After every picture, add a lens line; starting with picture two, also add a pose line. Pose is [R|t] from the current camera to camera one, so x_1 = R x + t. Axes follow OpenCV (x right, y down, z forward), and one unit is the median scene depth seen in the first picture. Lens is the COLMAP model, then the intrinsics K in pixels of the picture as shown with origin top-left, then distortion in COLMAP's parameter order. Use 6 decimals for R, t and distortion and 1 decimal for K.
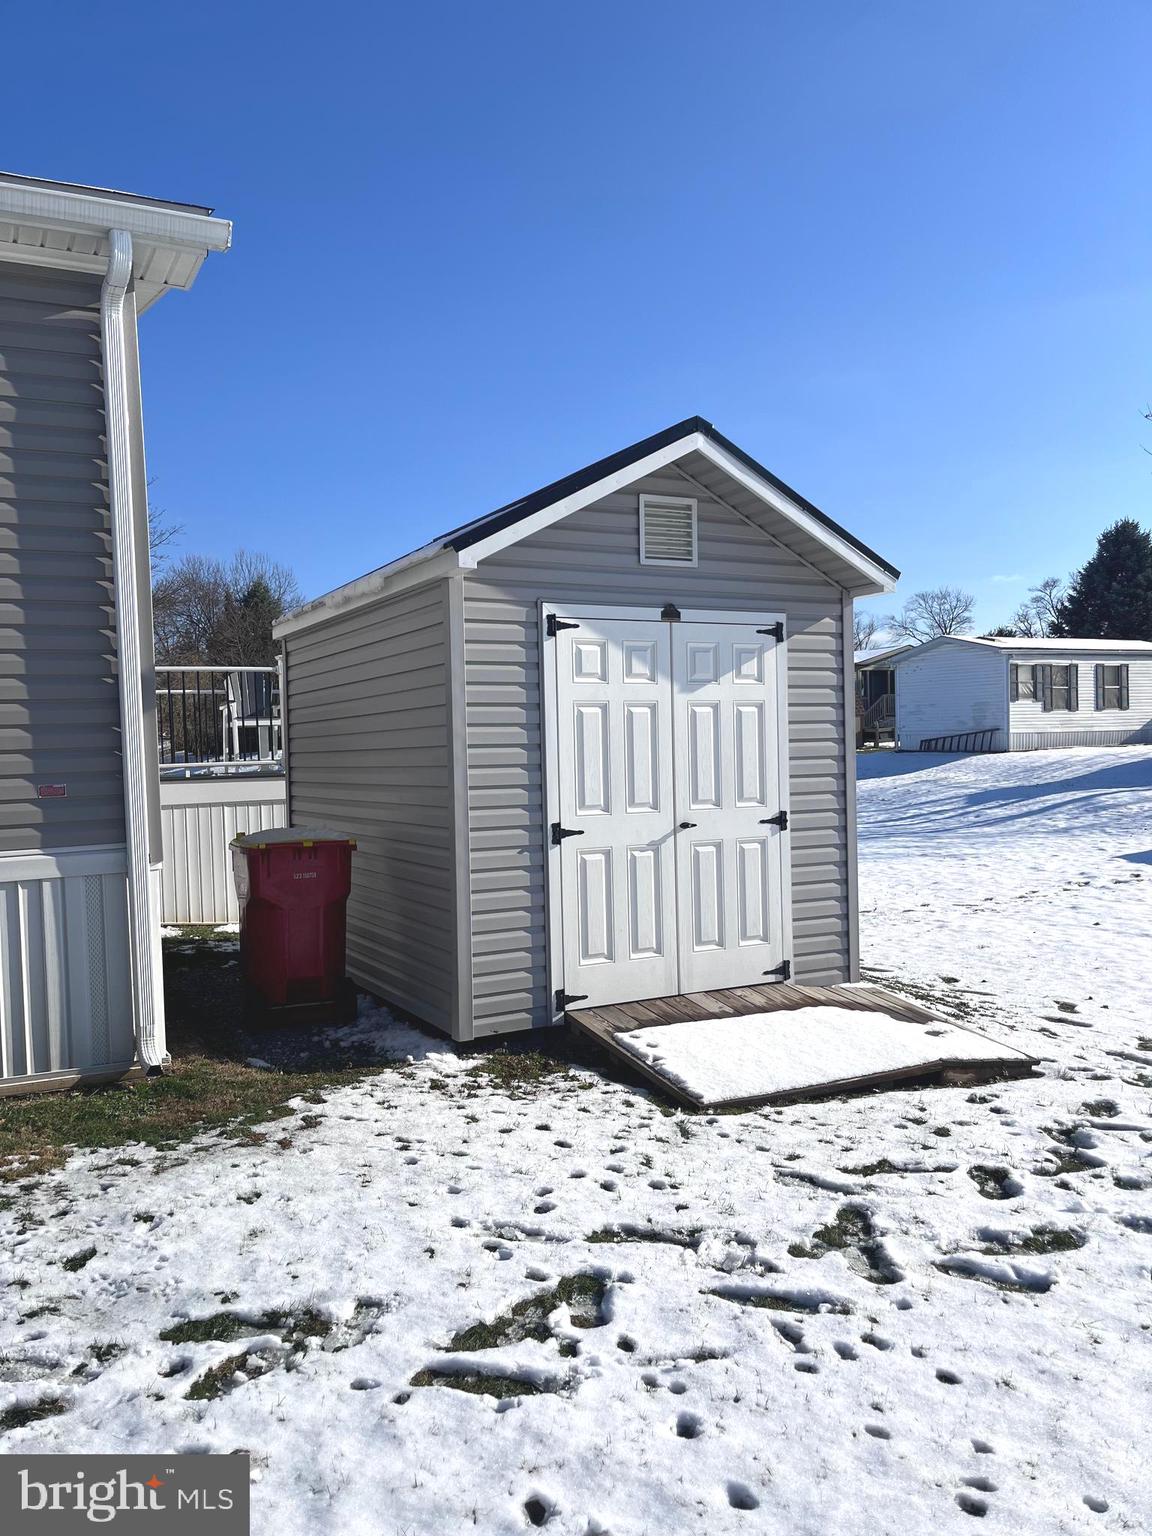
lens RADIAL K [[1147.1, 0, 576.0], [0, 1147.1, 768.0], [0, 0, 1]] dist [0.058556, -0.085339]
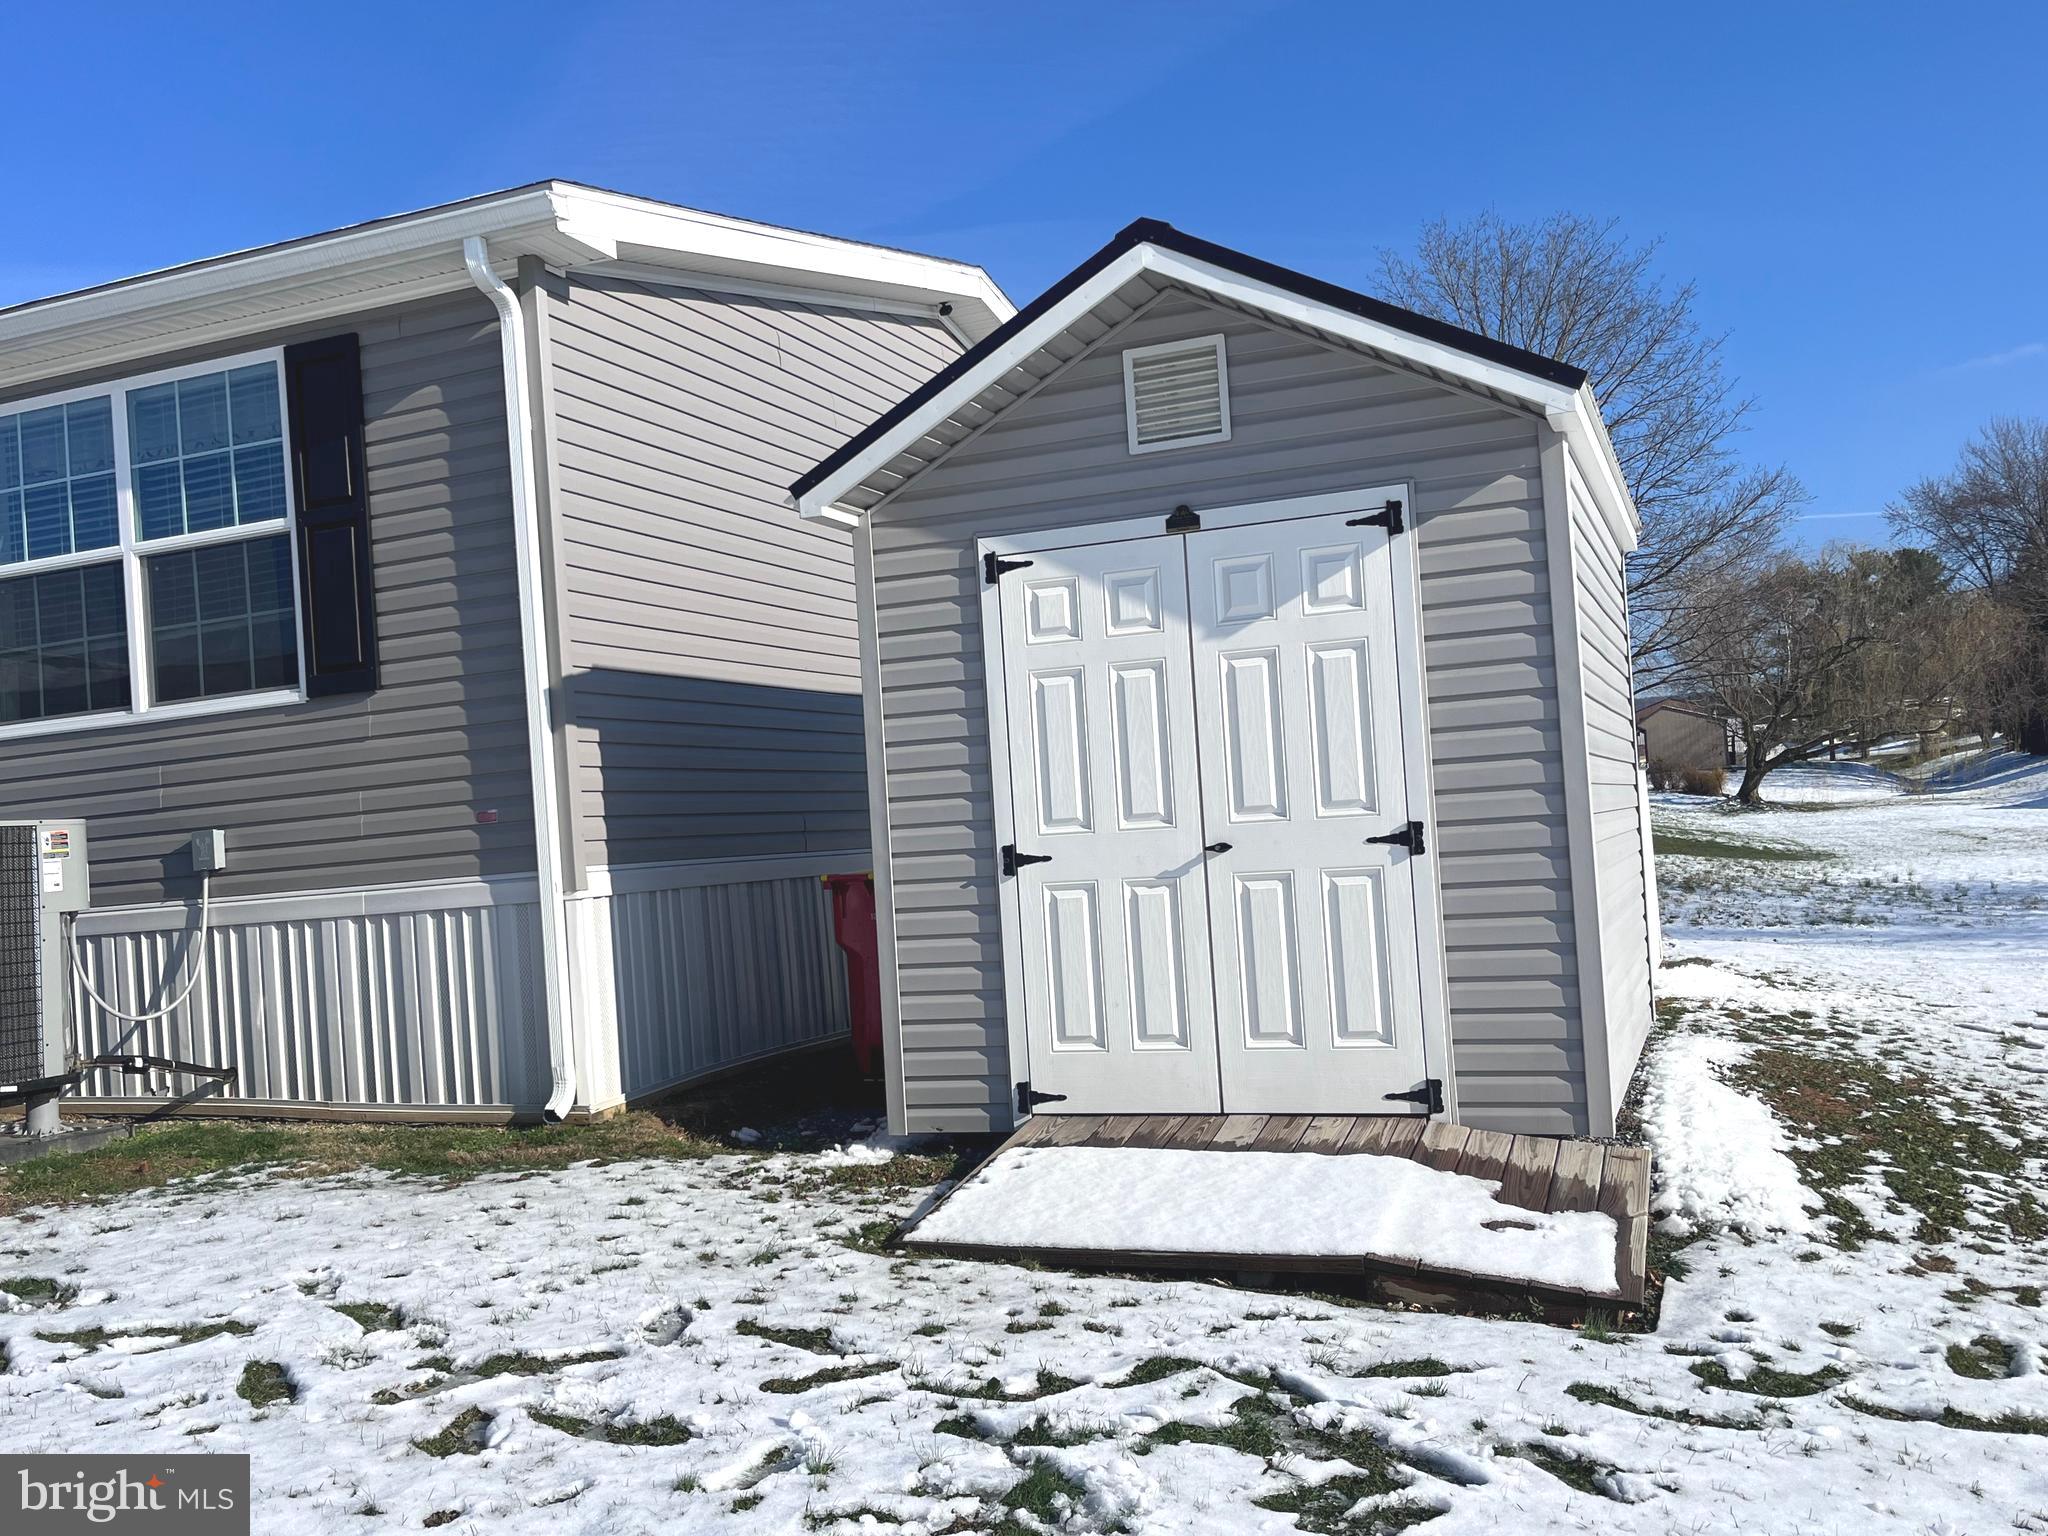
lens RADIAL K [[1787.5, 0, 1024.0], [0, 1787.5, 768.0], [0, 0, 1]] dist [0.034982, -0.040055]
pose [[0.658259, -0.045601, -0.751409, 0.819969], [0.037534, 0.998910, -0.027740, 0.031241], [0.751855, -0.009943, 0.659254, 0.282378]]
